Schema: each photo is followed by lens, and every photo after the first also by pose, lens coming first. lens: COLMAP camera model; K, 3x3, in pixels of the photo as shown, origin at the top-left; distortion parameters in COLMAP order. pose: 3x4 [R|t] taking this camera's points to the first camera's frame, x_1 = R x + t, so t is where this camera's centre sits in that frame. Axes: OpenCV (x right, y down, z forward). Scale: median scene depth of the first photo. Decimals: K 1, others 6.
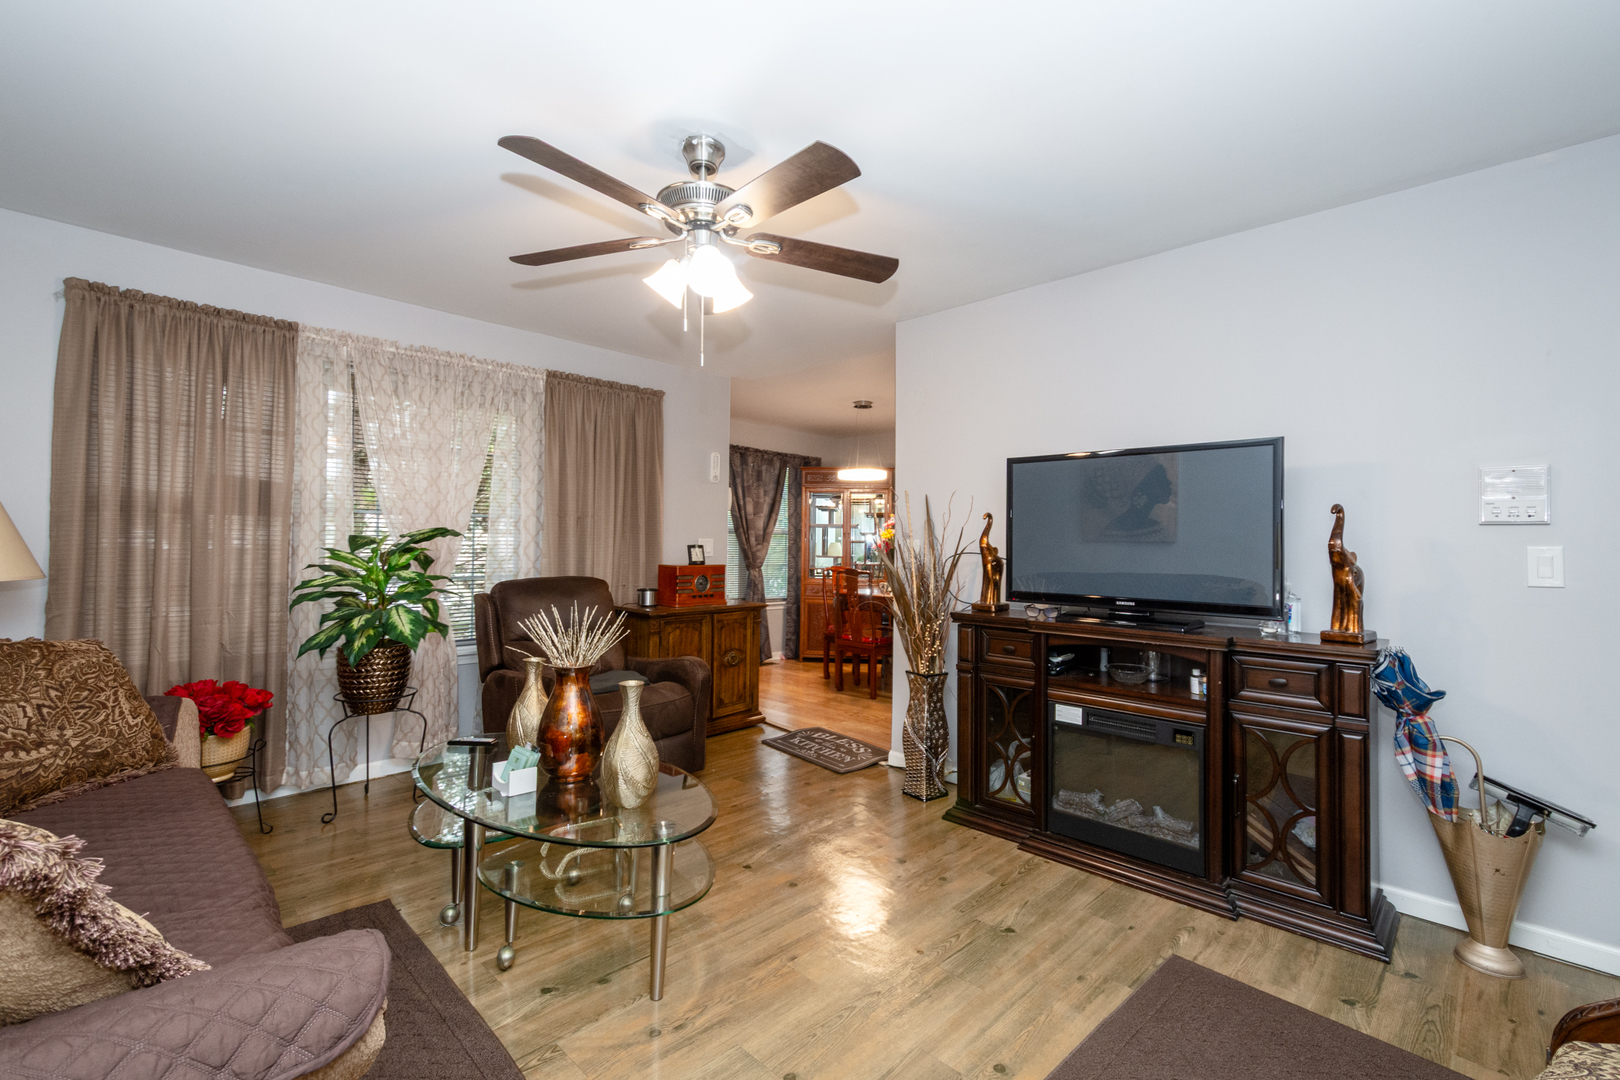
lens RADIAL K [[701.3, 0, 802.7], [0, 701.3, 538.3], [0, 0, 1]] dist [0.002412, 0.000015]
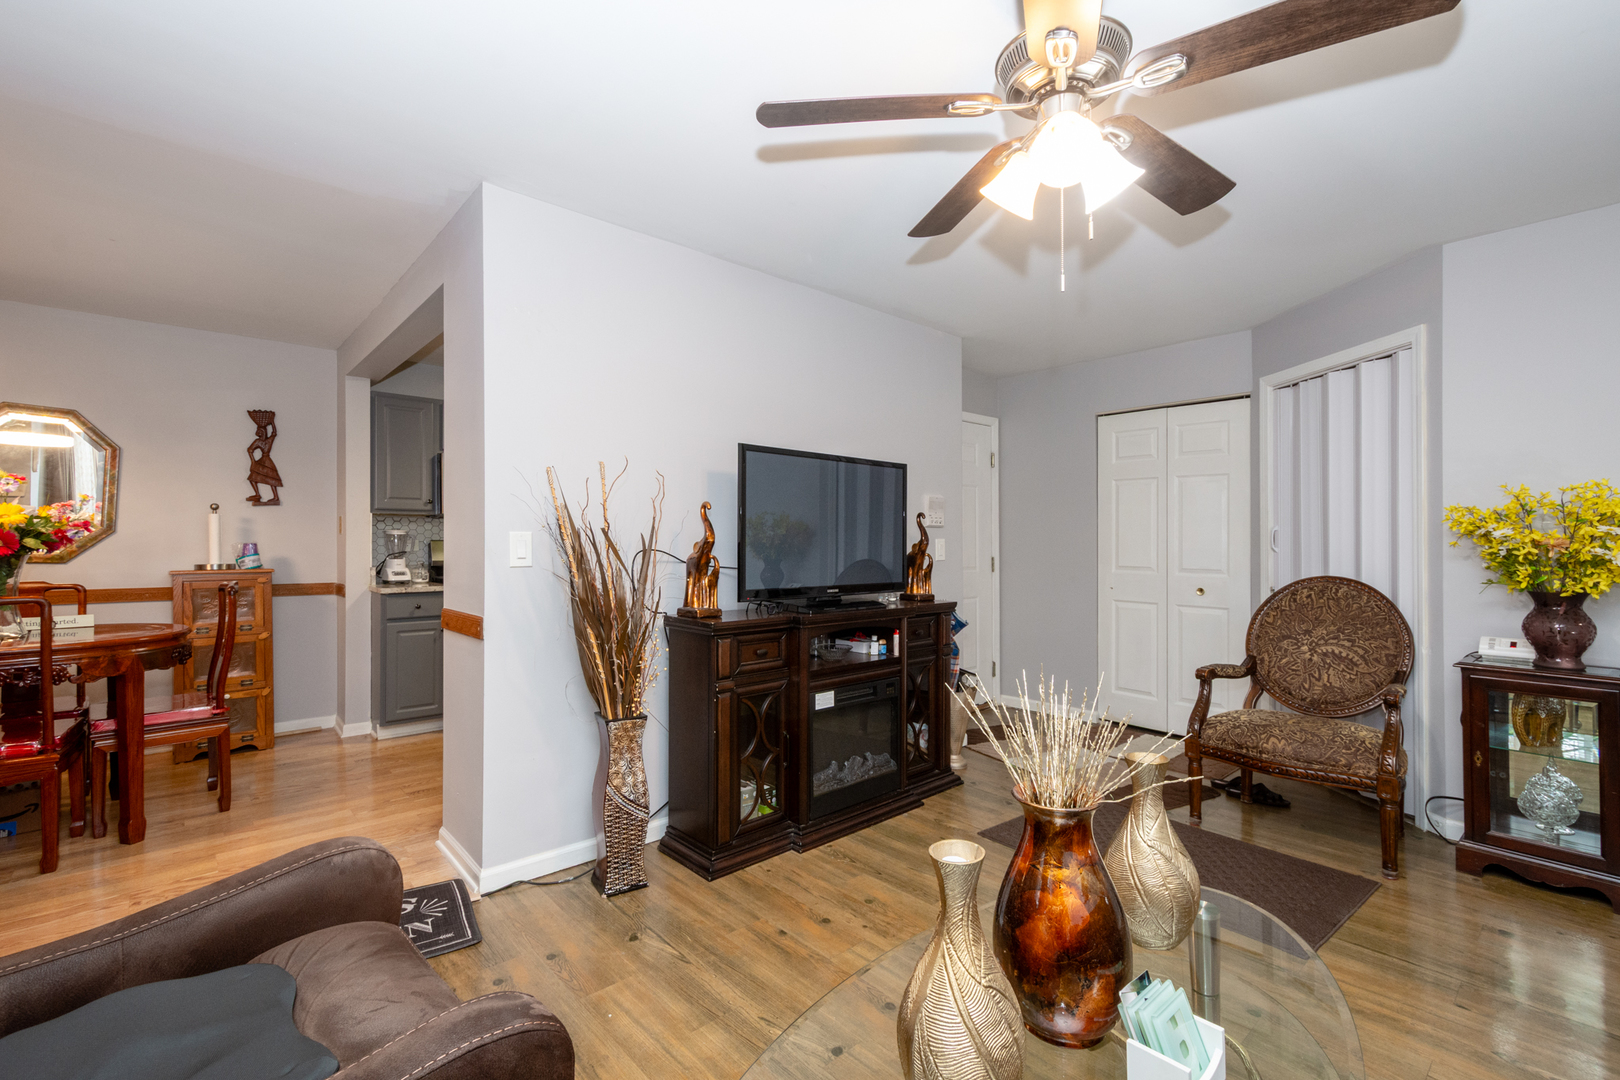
lens RADIAL K [[718.5, 0, 818.5], [0, 718.5, 547.5], [0, 0, 1]] dist [0.003565, -0.000532]
pose [[0.065473, -0.018665, 0.997680, -0.415652], [-0.011311, 0.999747, 0.019446, 0.000255], [-0.997790, -0.012558, 0.065245, 0.562039]]
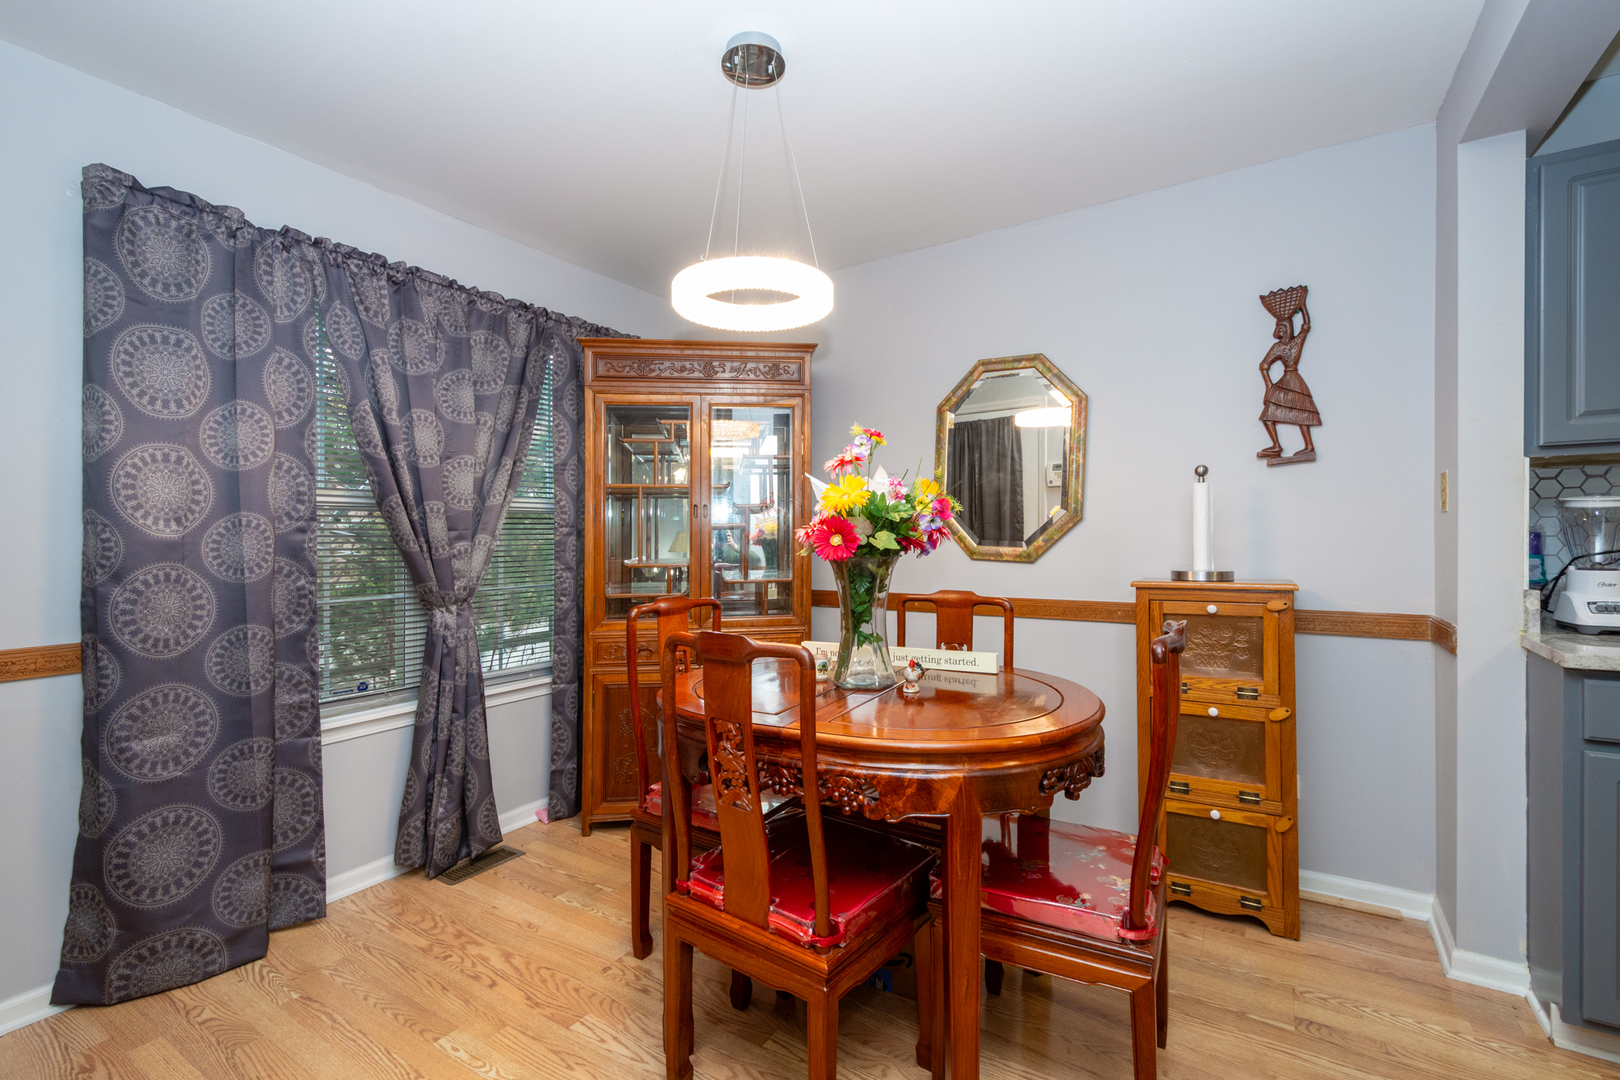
lens RADIAL K [[718.5, 0, 818.5], [0, 718.5, 547.5], [0, 0, 1]] dist [0.003565, -0.000532]
pose [[0.976140, -0.024835, 0.215716, 0.062102], [0.019887, 0.999488, 0.025078, 0.012155], [-0.216229, -0.020189, 0.976134, 0.936820]]
